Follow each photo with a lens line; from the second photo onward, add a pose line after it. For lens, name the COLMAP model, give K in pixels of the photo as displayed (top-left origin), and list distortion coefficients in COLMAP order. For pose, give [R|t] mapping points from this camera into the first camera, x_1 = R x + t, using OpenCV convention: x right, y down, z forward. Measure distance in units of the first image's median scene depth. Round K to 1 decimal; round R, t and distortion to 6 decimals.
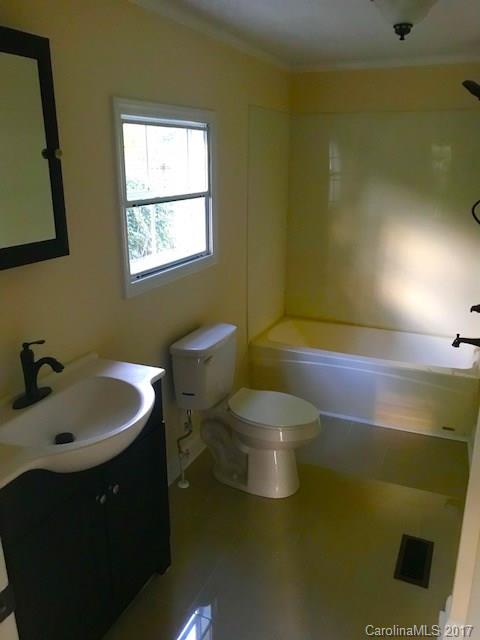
lens RADIAL K [[543.5, 0, 240.0], [0, 543.5, 320.0], [0, 0, 1]] dist [0.069660, -0.143240]
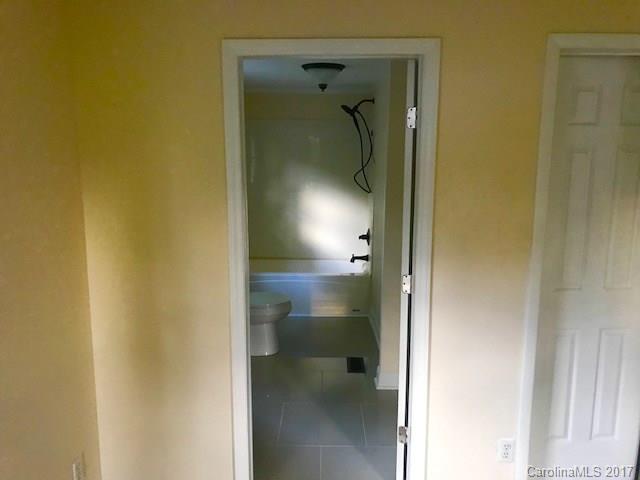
lens RADIAL K [[543.5, 0, 303.0], [0, 543.5, 226.0], [0, 0, 1]] dist [0.069660, -0.143240]
pose [[0.934211, -0.053610, 0.352670, -0.303161], [0.102431, 0.987323, -0.121252, 0.123495], [-0.341698, 0.149399, 0.927859, -0.453376]]
